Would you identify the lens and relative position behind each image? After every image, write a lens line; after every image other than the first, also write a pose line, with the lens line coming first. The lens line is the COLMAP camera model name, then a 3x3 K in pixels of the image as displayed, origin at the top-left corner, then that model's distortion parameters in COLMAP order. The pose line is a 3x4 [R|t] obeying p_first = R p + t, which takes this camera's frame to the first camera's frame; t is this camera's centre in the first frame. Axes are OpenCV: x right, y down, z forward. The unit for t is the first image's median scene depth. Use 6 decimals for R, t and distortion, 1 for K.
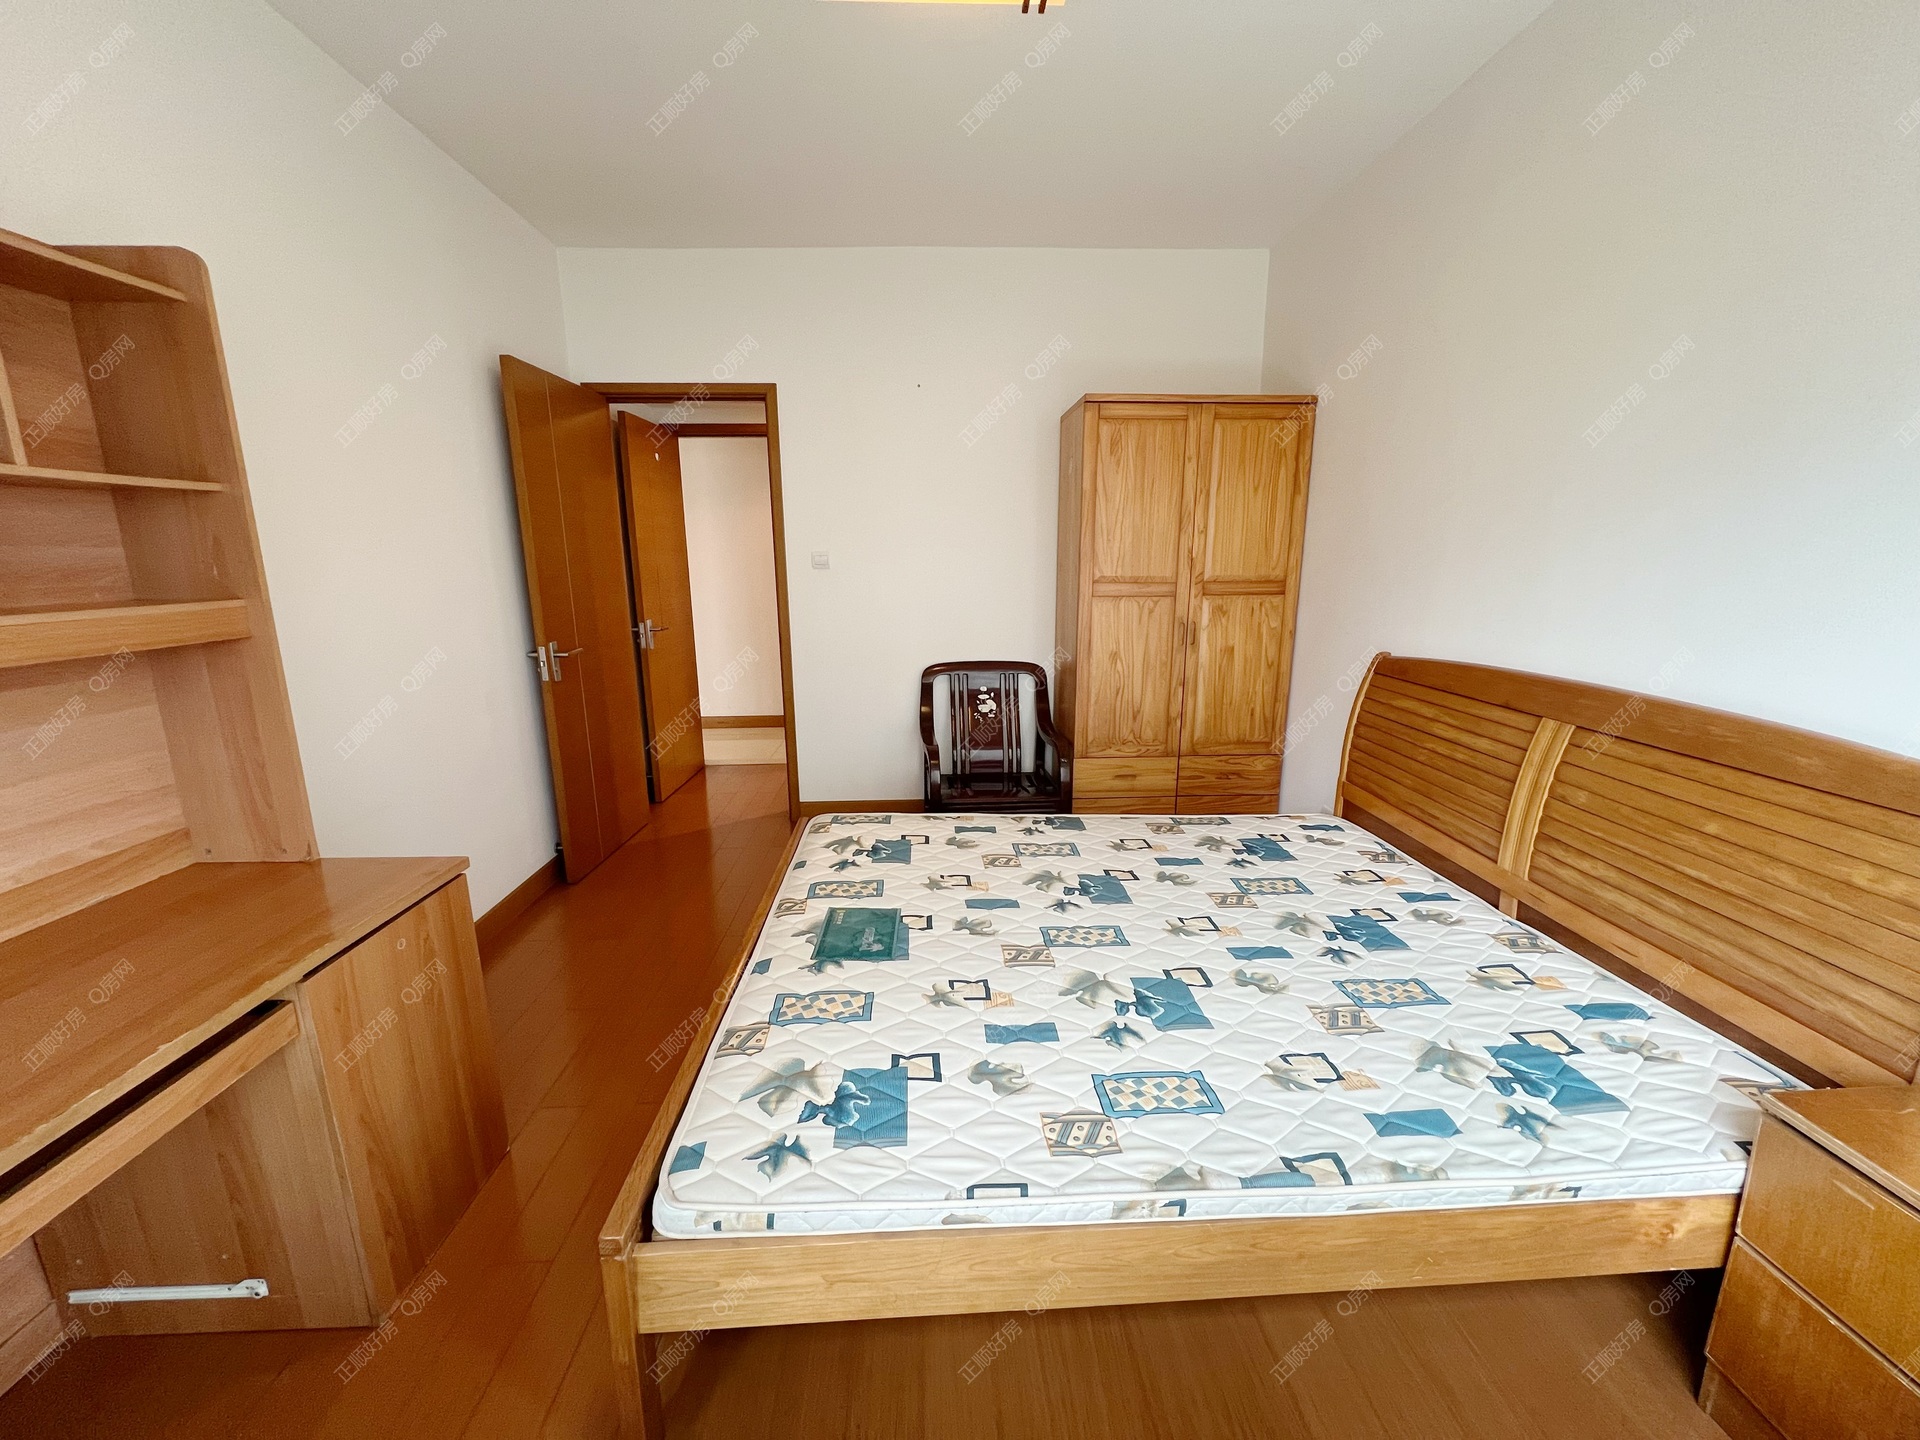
lens RADIAL K [[766.2, 0, 964.0], [0, 766.2, 725.2], [0, 0, 1]] dist [0.000238, -0.000012]
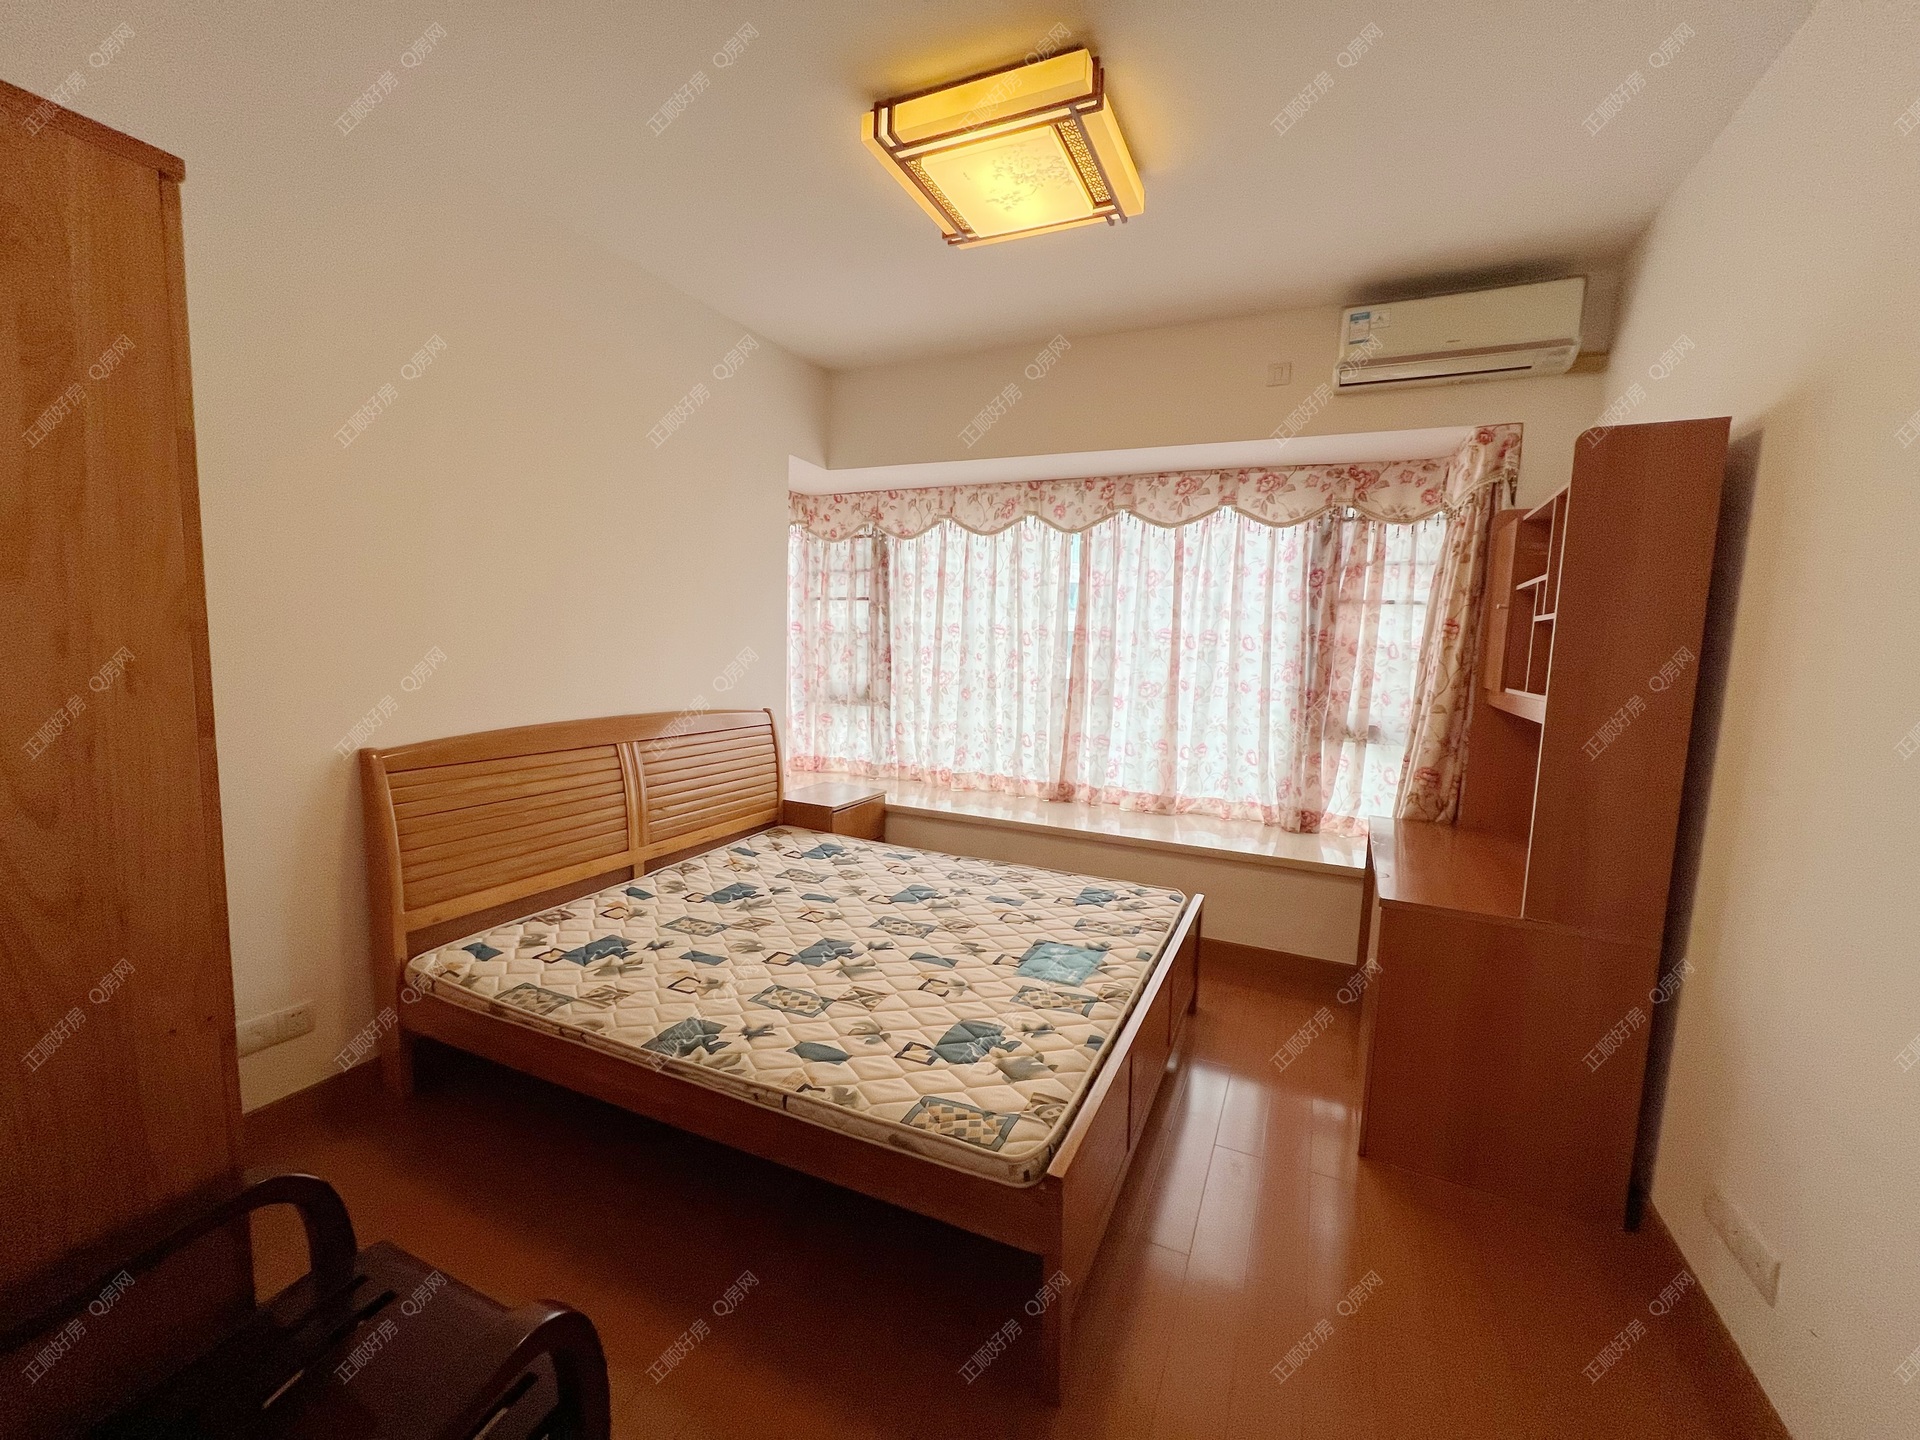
lens RADIAL K [[787.5, 0, 957.3], [0, 787.5, 729.6], [0, 0, 1]] dist [0.000687, 0.000100]
pose [[-0.883530, -0.072886, 0.462669, -0.440986], [0.074989, 0.953063, 0.293340, -0.364716], [-0.462333, 0.293870, -0.836594, 1.652713]]
